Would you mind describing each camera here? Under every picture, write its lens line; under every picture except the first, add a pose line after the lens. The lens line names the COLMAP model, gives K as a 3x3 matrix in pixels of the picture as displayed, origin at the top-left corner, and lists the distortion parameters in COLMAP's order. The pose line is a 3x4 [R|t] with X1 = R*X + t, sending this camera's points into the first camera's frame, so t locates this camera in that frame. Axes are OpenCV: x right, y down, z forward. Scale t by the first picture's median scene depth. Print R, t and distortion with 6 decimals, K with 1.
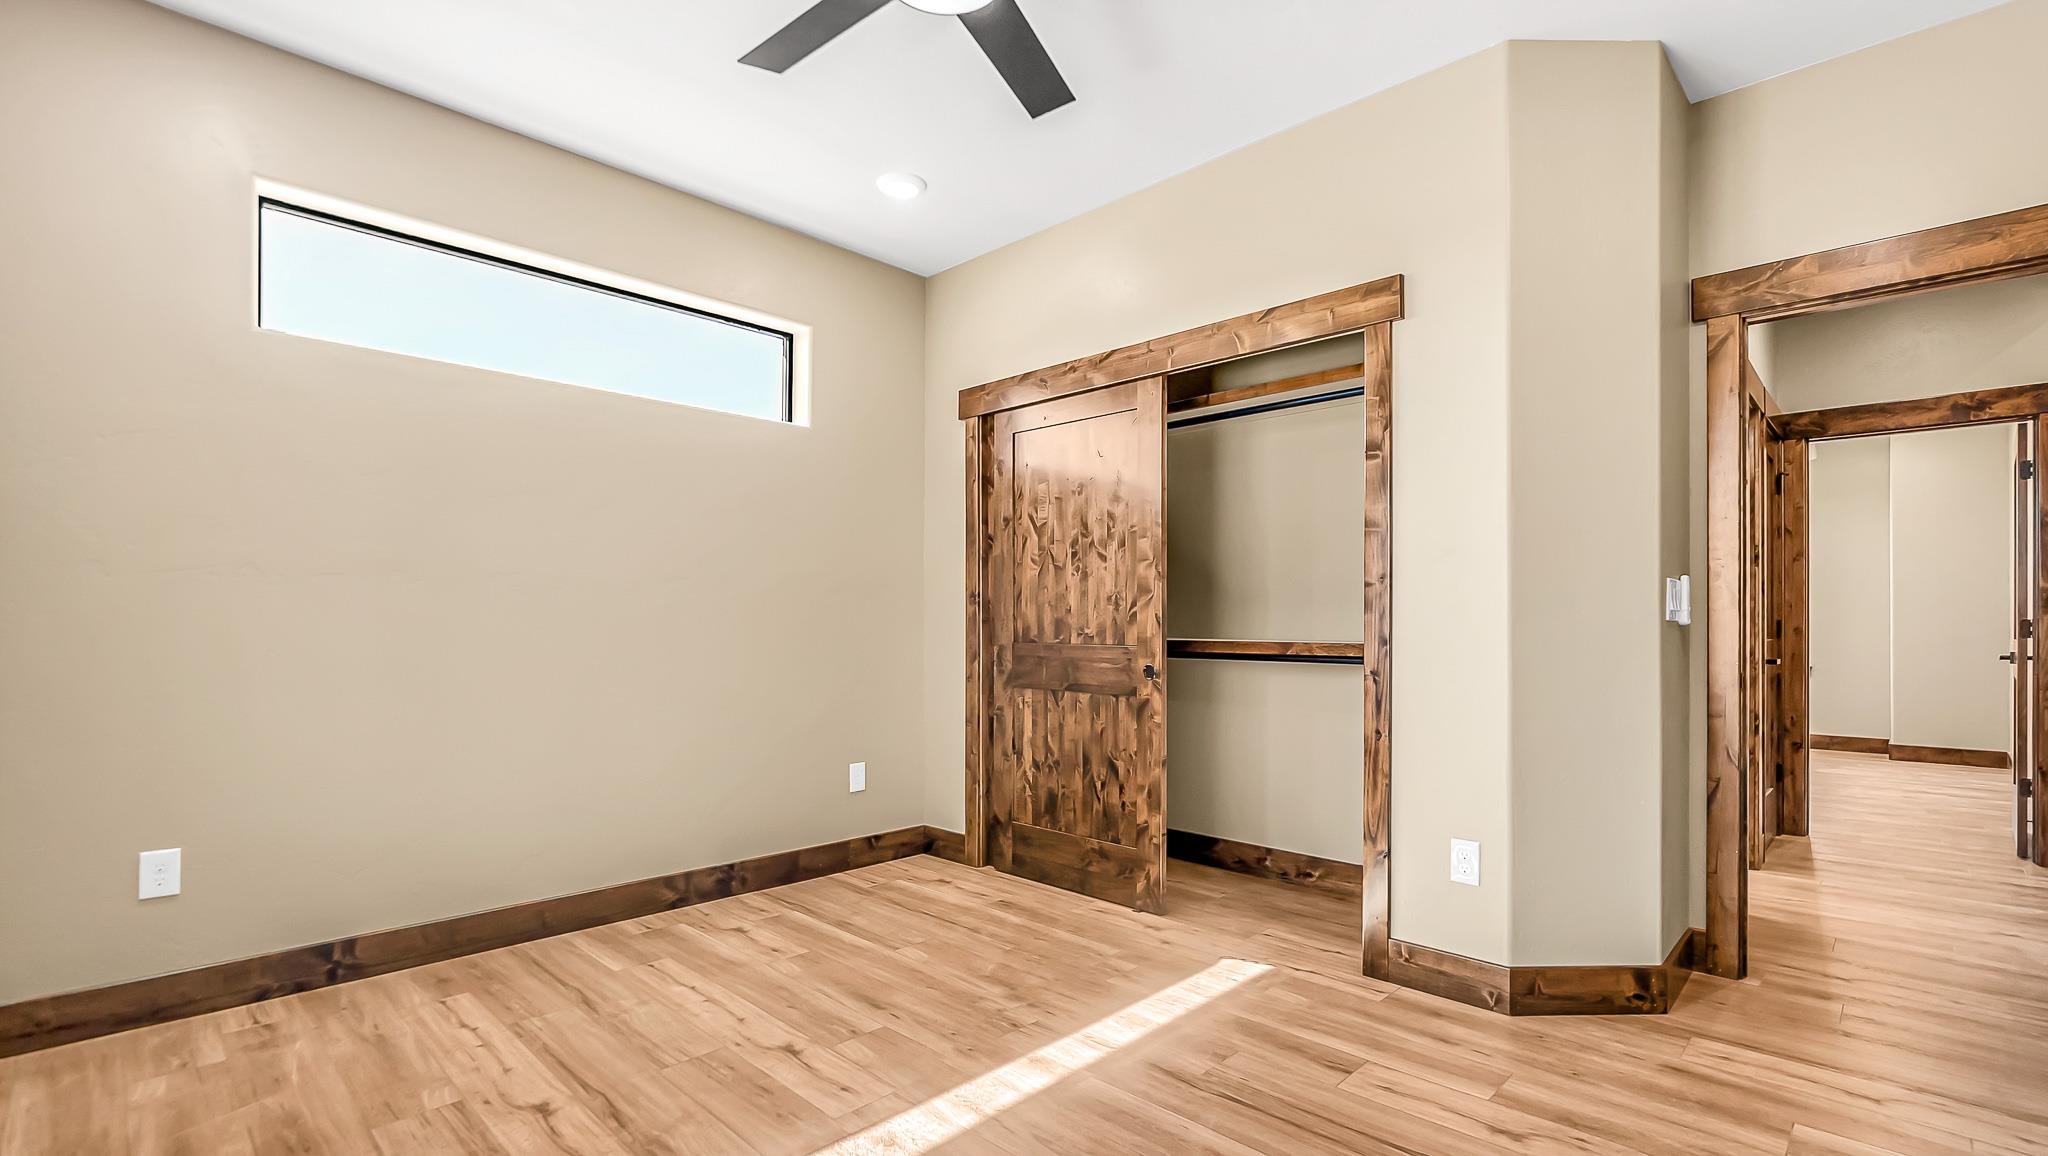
lens RADIAL K [[916.7, 0, 1080.9], [0, 916.7, 579.8], [0, 0, 1]] dist [-0.000252, -0.000800]
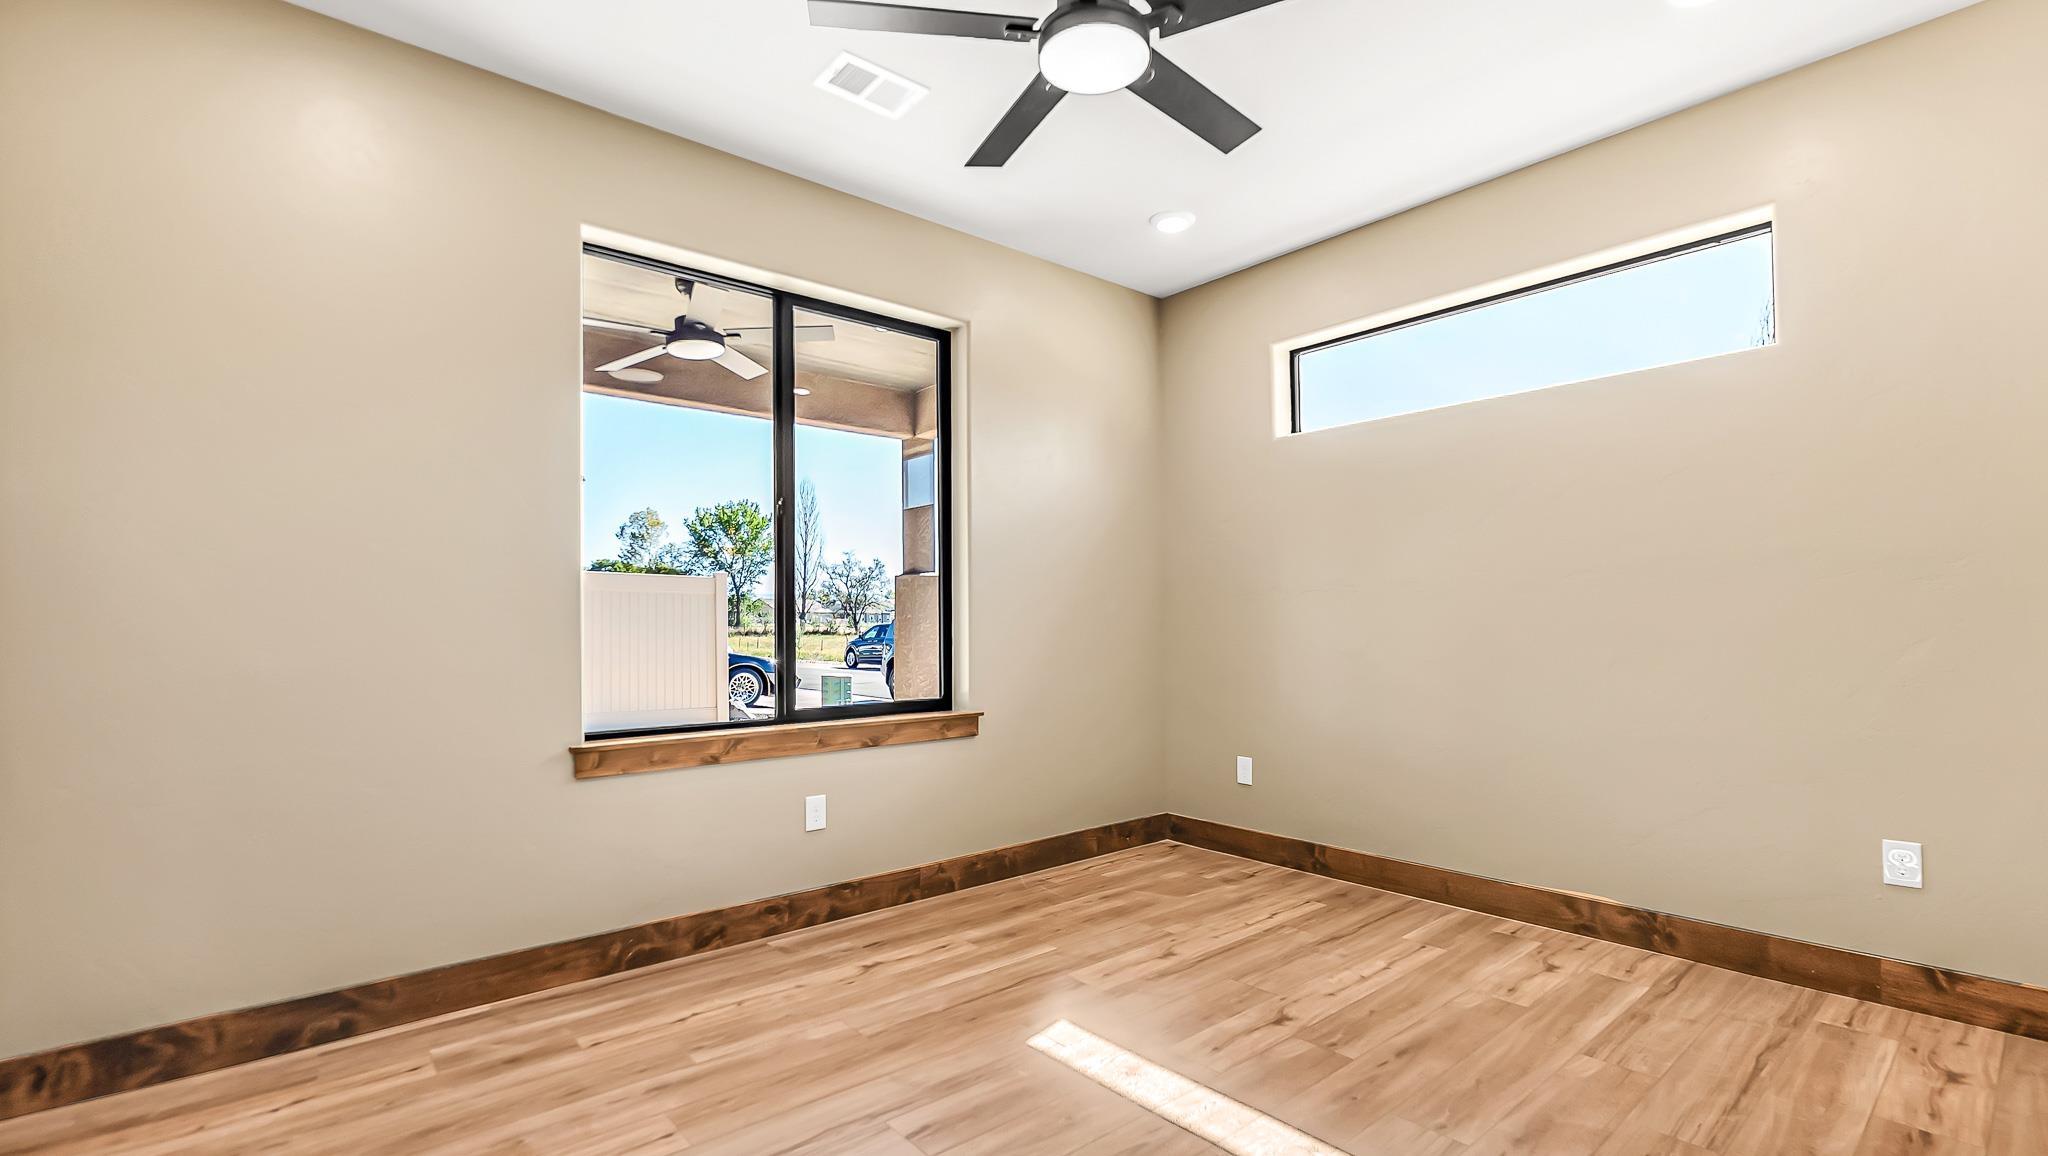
lens RADIAL K [[916.7, 0, 1032.8], [0, 916.7, 581.6], [0, 0, 1]] dist [-0.000252, -0.000800]
pose [[-0.117786, -0.050005, -0.991779, 0.646994], [0.053947, 0.996934, -0.056671, 0.035133], [0.991573, -0.060179, -0.114727, 0.689160]]
